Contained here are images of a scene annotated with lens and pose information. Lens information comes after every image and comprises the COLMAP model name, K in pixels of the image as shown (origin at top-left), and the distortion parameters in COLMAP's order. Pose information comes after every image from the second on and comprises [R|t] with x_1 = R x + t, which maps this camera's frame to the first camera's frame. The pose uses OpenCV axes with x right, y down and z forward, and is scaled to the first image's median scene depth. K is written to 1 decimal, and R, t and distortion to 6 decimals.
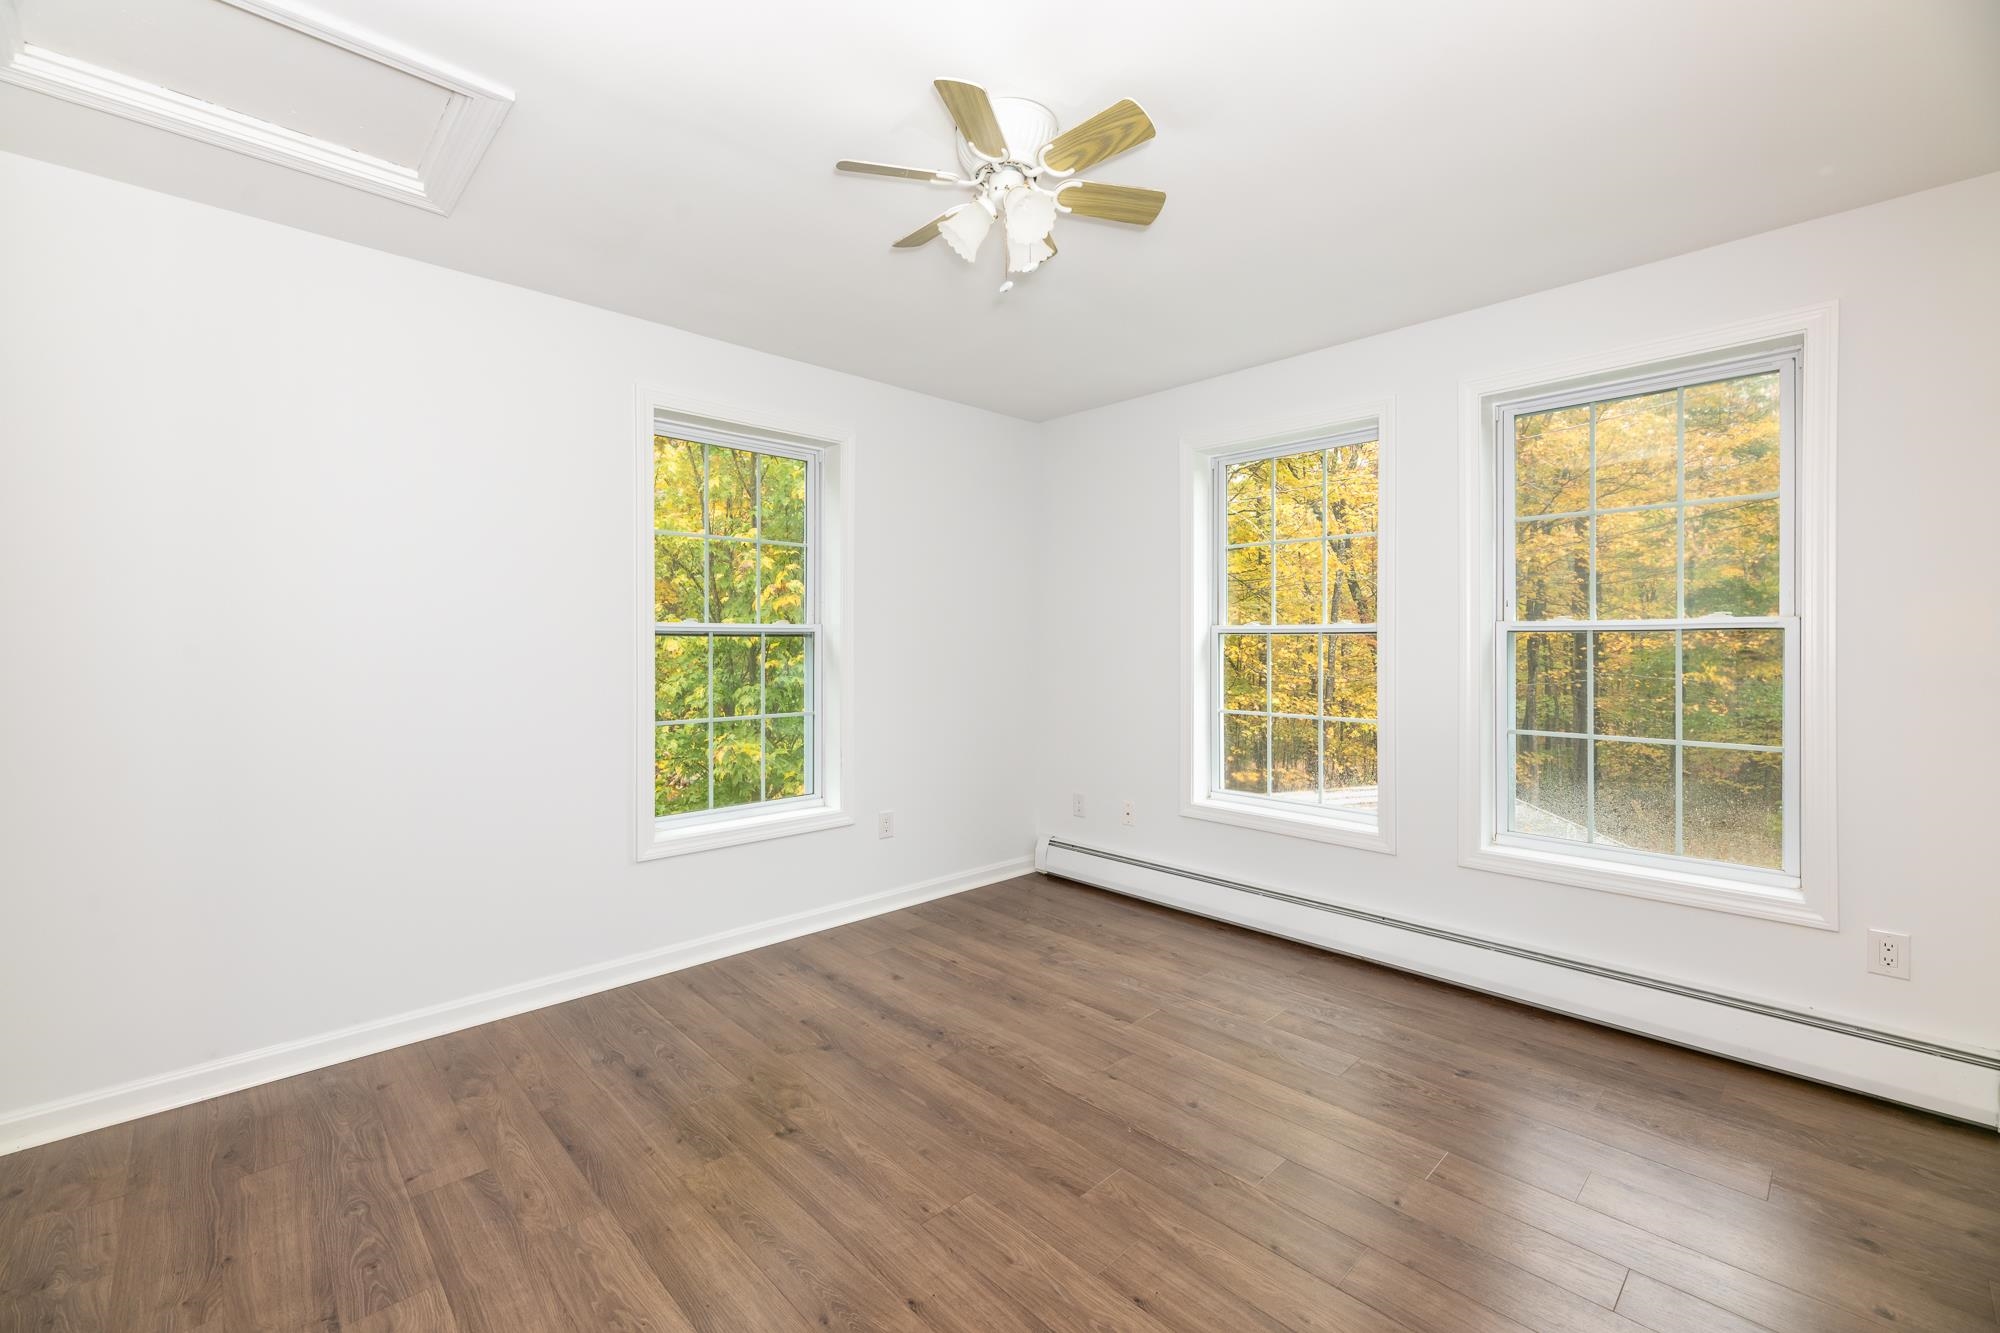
lens RADIAL K [[839.7, 0, 1002.1], [0, 839.7, 634.7], [0, 0, 1]] dist [-0.000254, 0.000007]
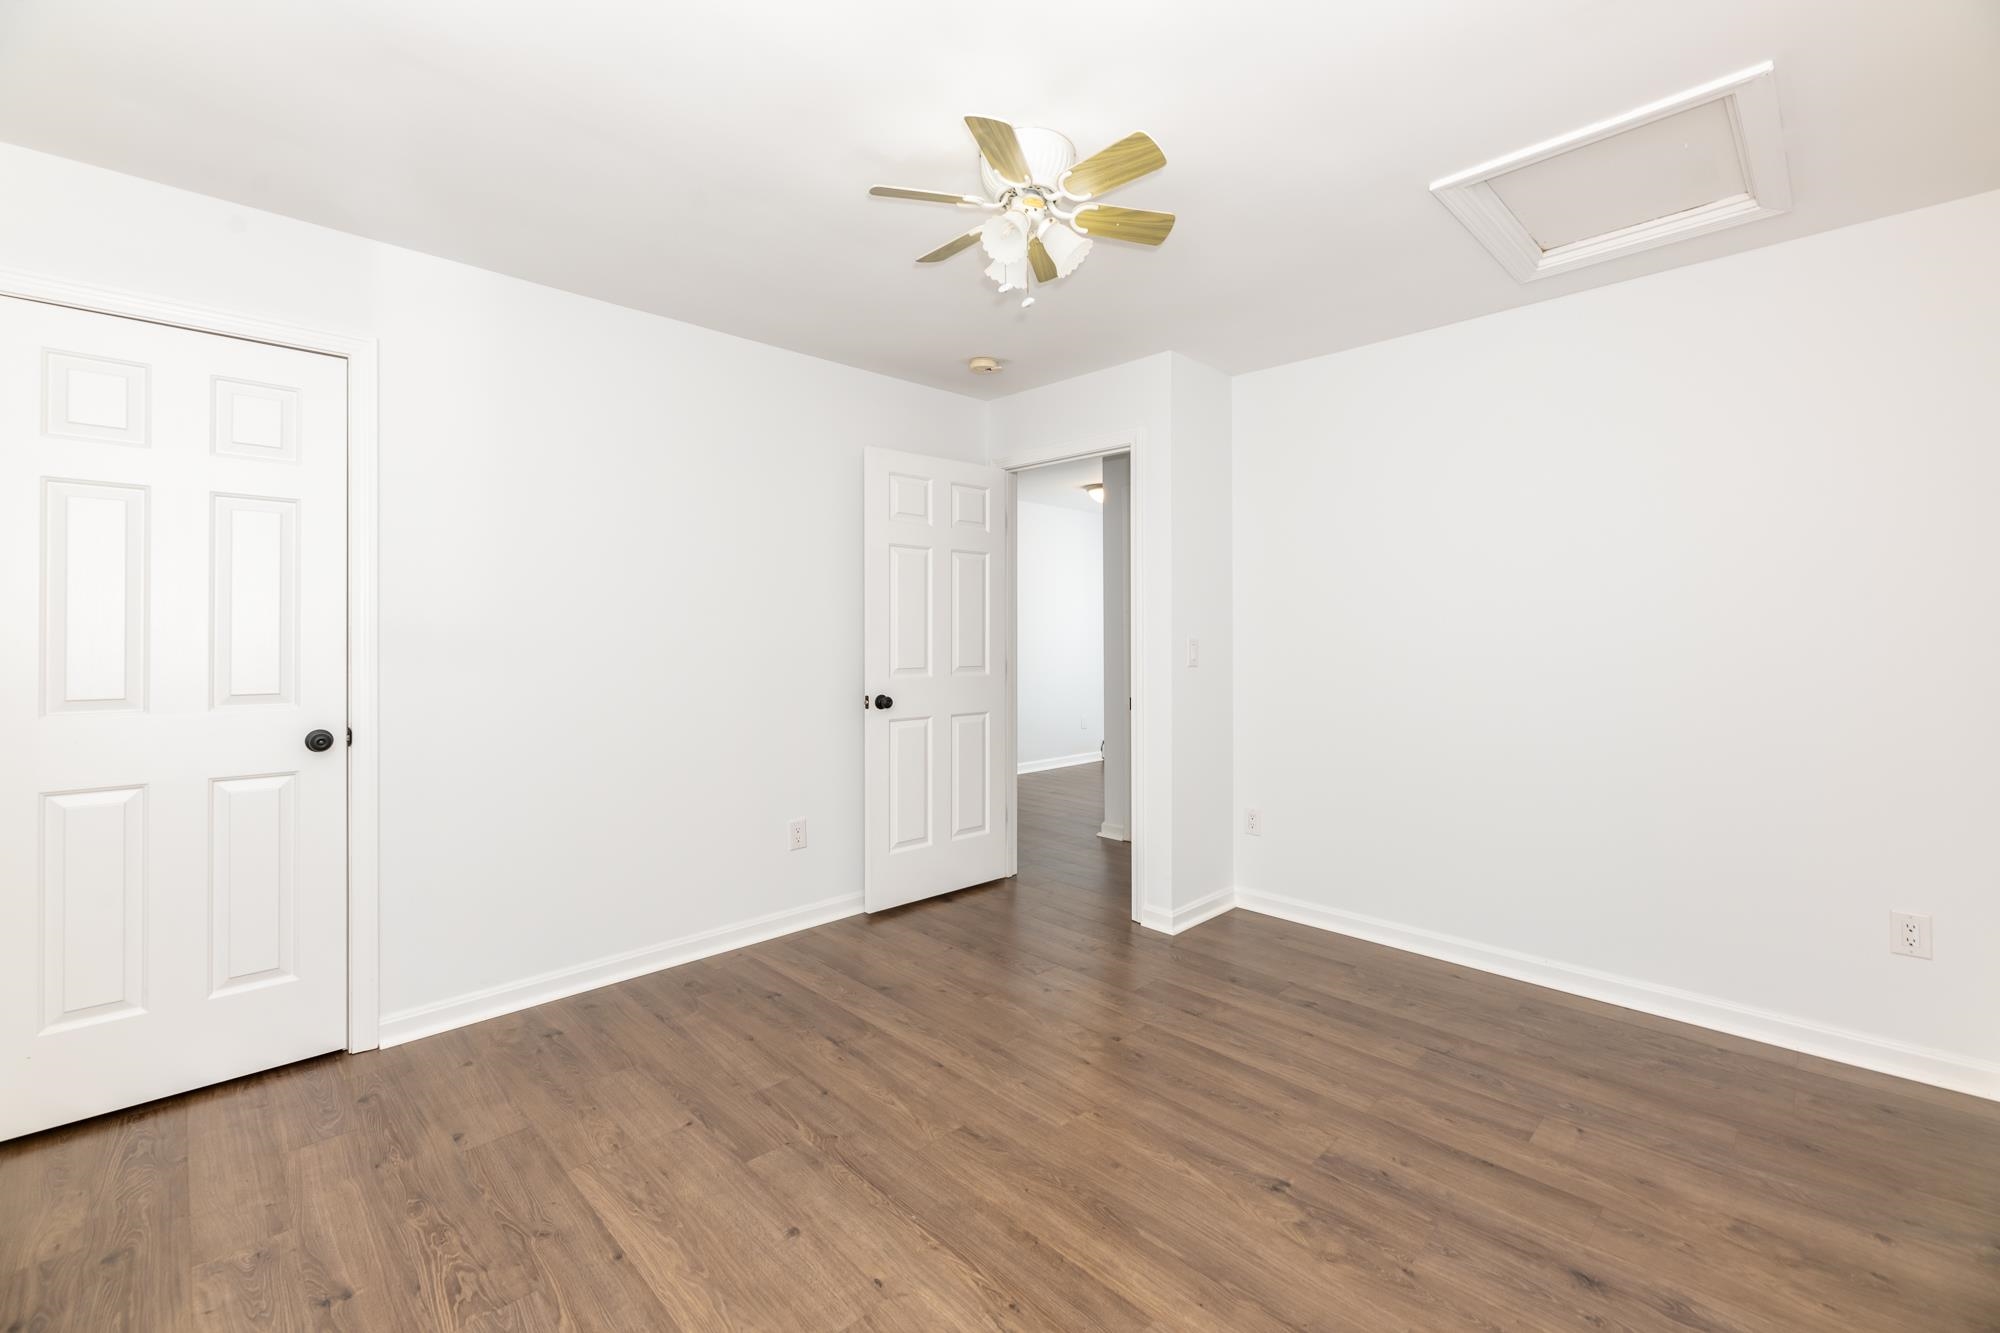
lens RADIAL K [[839.7, 0, 1002.1], [0, 839.7, 634.7], [0, 0, 1]] dist [-0.000254, 0.000007]
pose [[-0.999996, 0.002685, -0.000433, 0.035651], [0.002689, 0.999949, -0.009722, 0.016816], [0.000407, -0.009723, -0.999953, 1.918130]]
